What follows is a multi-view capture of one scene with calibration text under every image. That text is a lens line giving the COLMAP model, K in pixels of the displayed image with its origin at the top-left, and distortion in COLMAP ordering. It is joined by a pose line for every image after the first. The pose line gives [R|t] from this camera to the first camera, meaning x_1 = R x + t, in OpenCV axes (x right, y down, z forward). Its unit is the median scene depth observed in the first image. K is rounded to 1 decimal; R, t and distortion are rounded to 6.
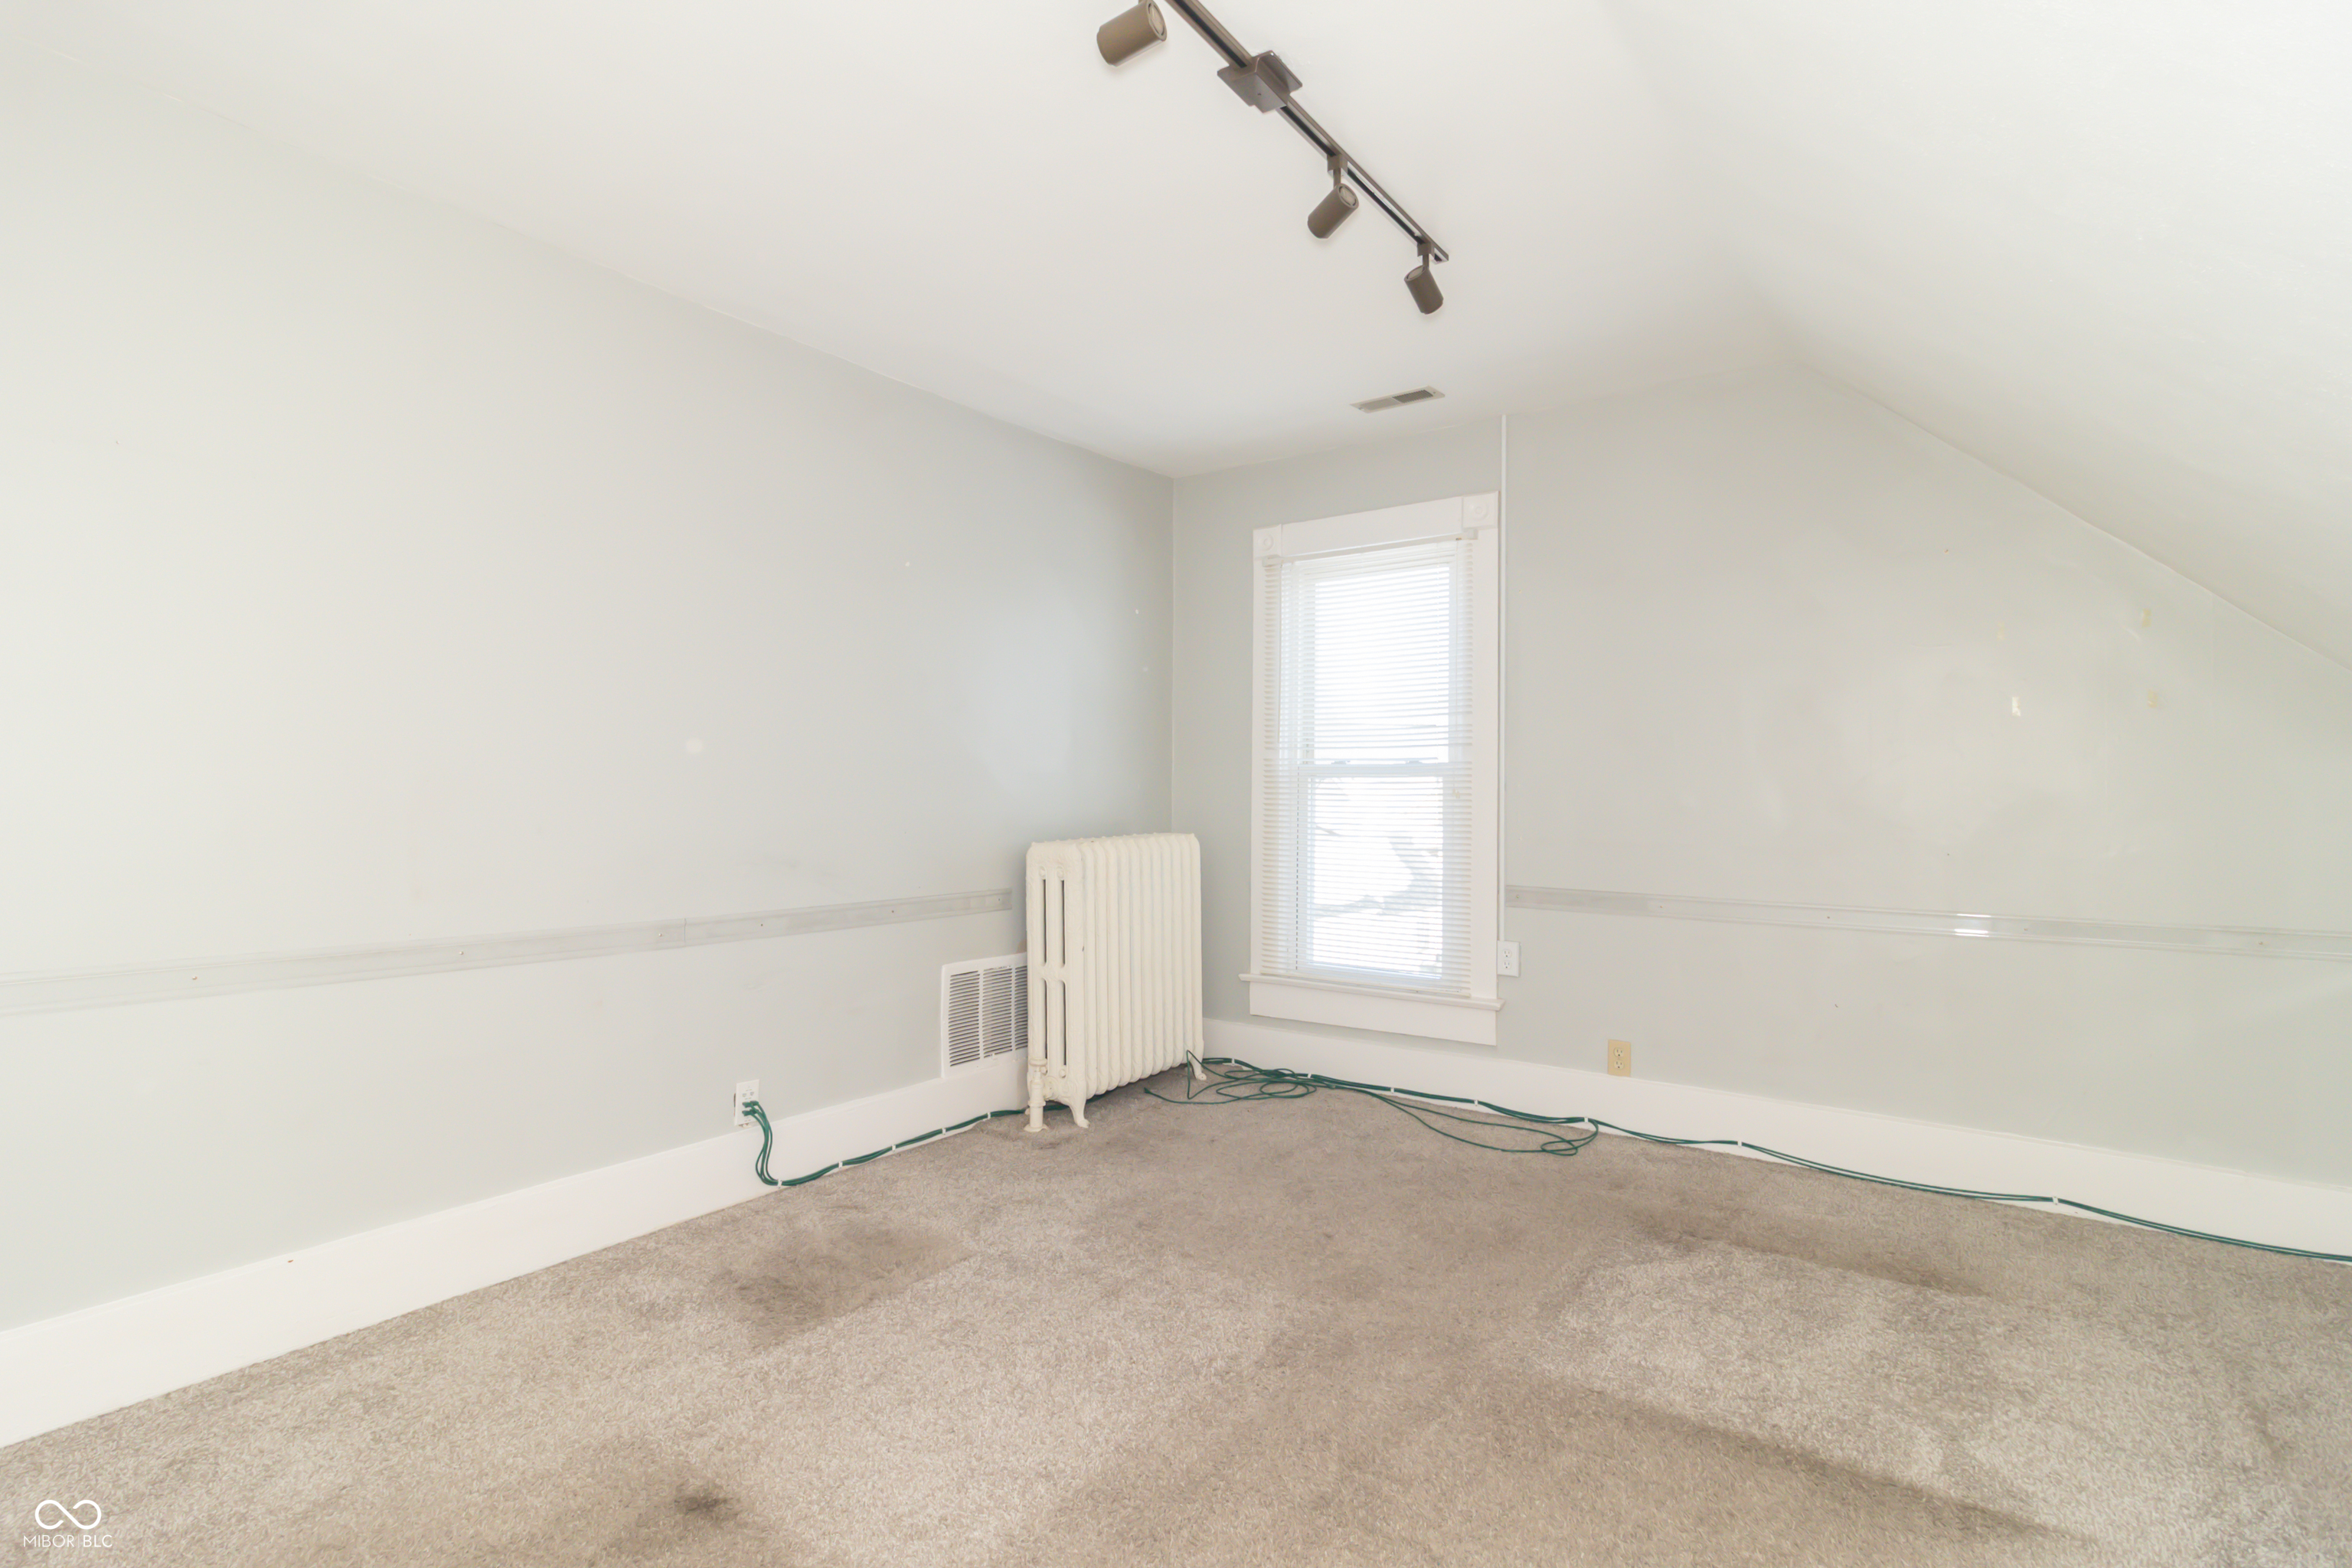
lens RADIAL K [[1117.2, 0, 1174.1], [0, 1117.2, 797.0], [0, 0, 1]] dist [0.009074, 0.000105]
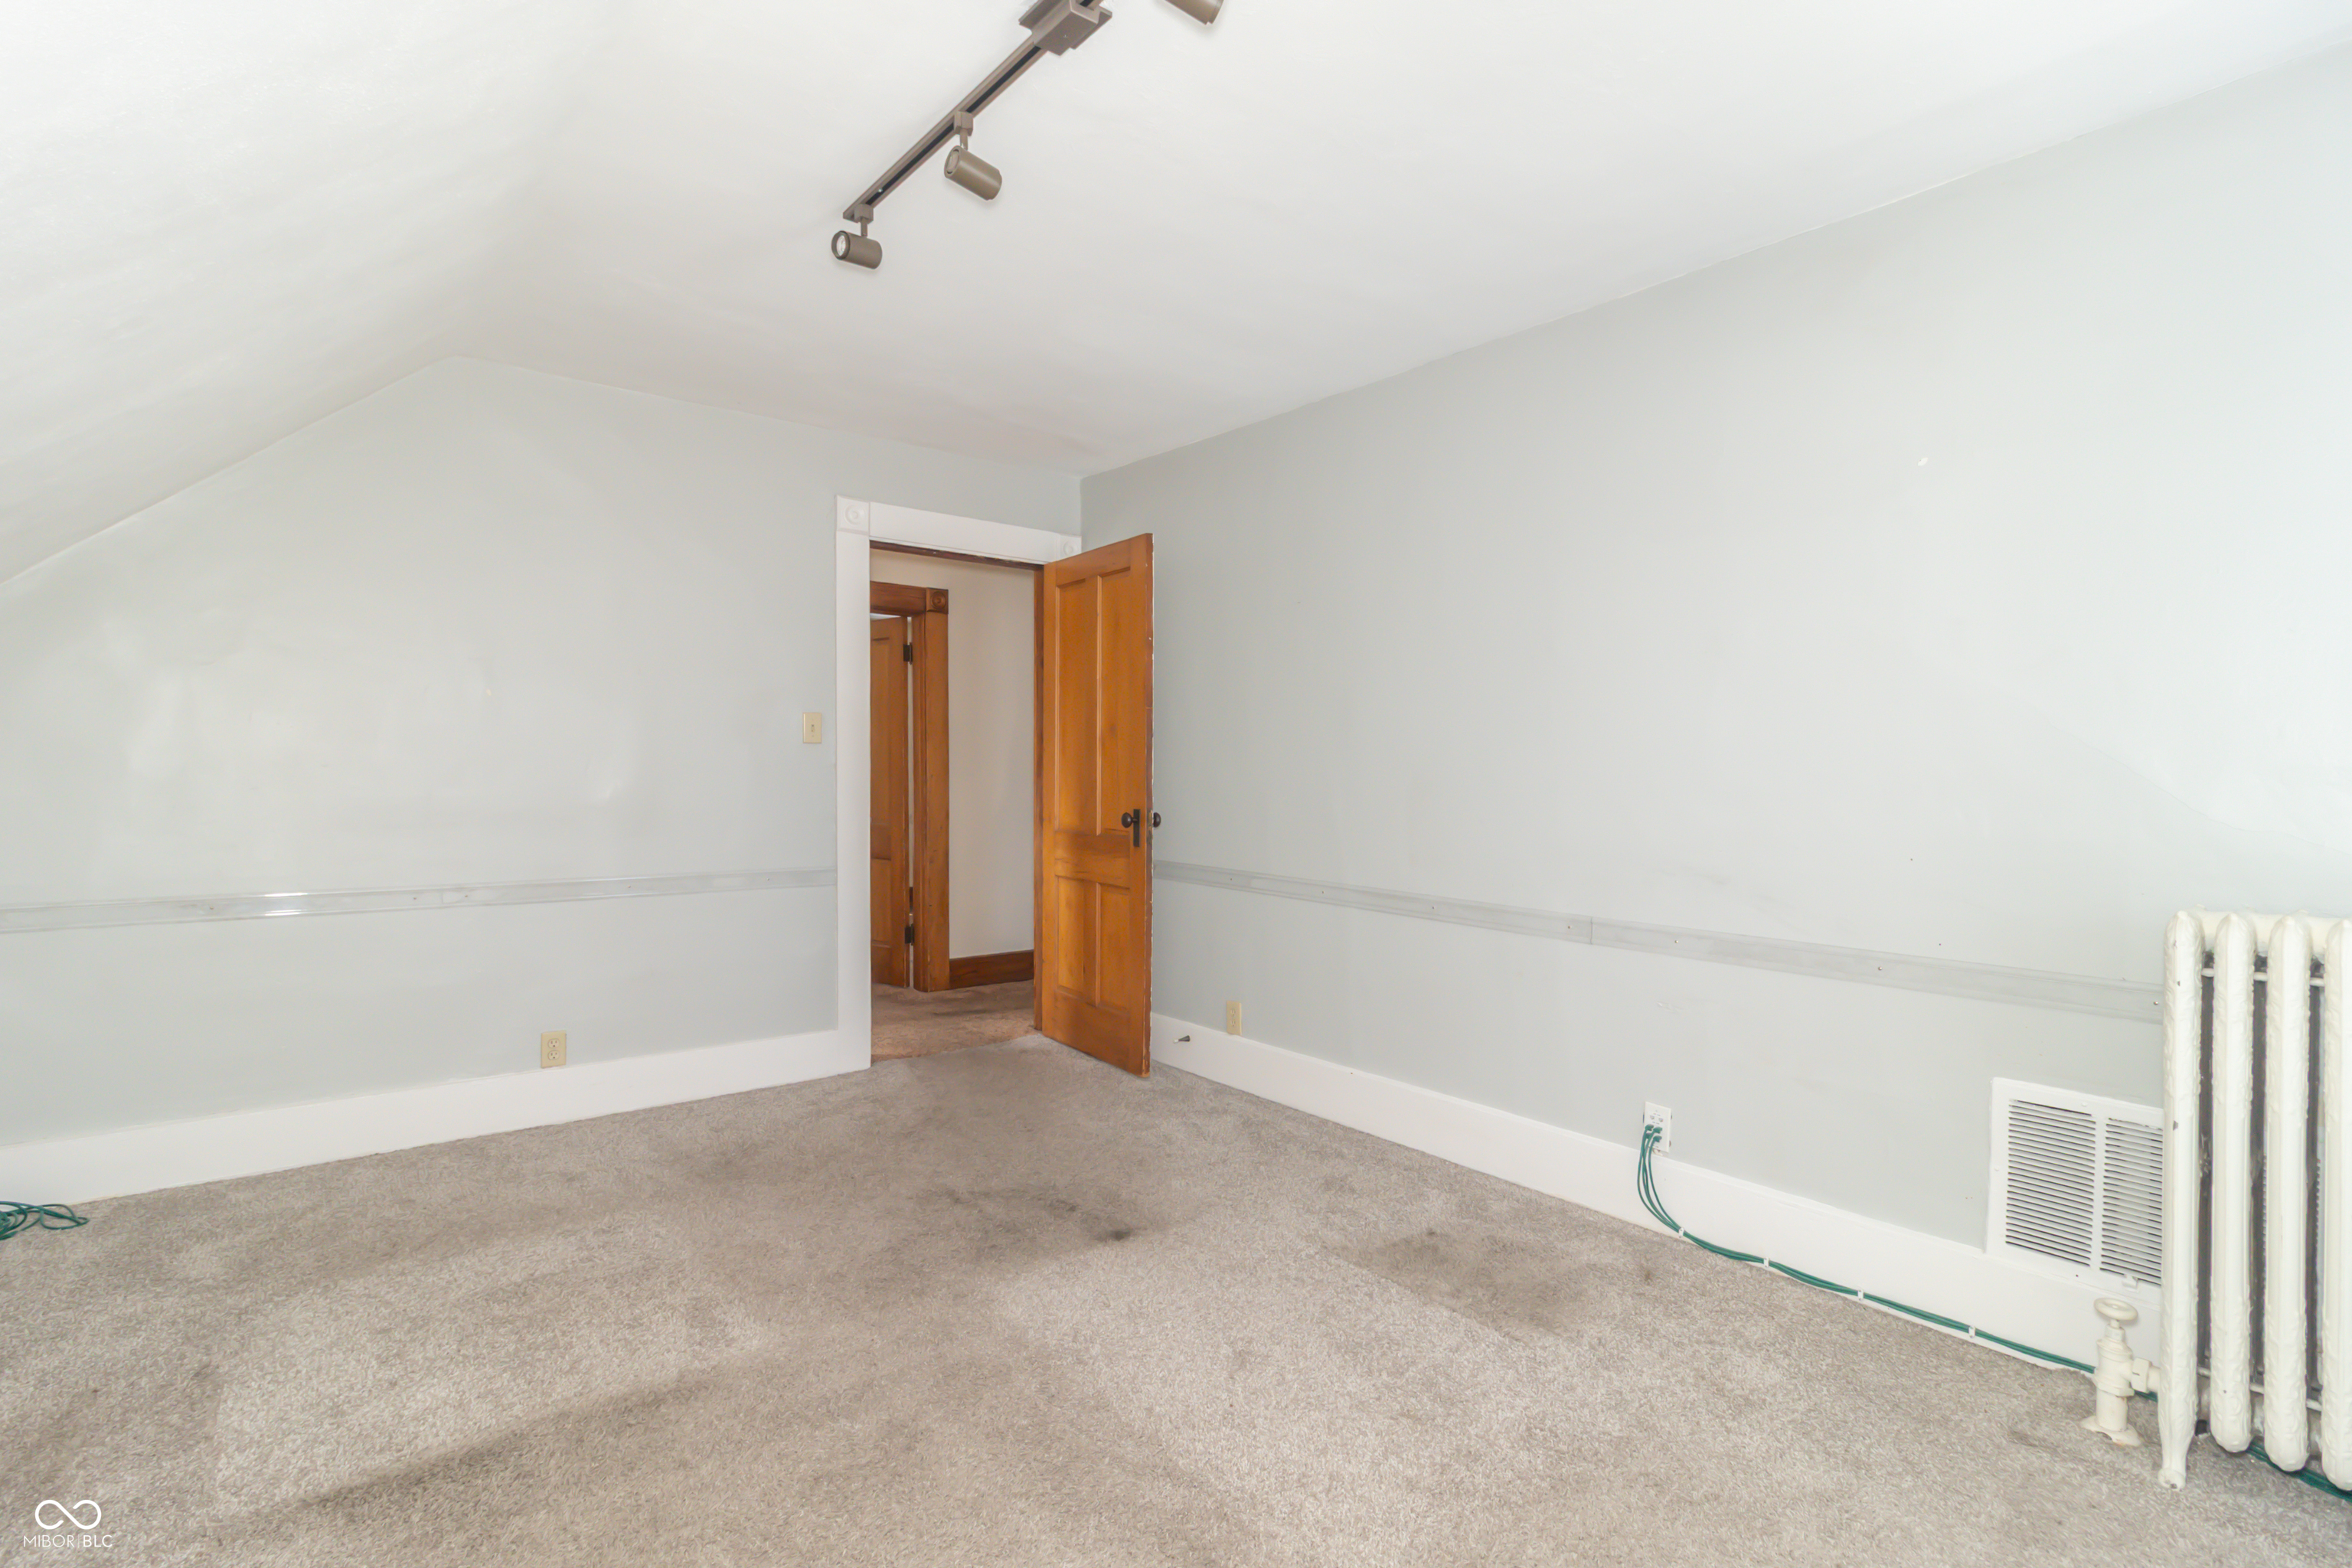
lens RADIAL K [[1117.2, 0, 1174.1], [0, 1117.2, 797.0], [0, 0, 1]] dist [0.009074, 0.000105]
pose [[-0.272693, 0.019892, -0.961896, 0.525549], [-0.009239, 0.999686, 0.023292, -0.018756], [0.962057, 0.015239, -0.272423, 0.719507]]
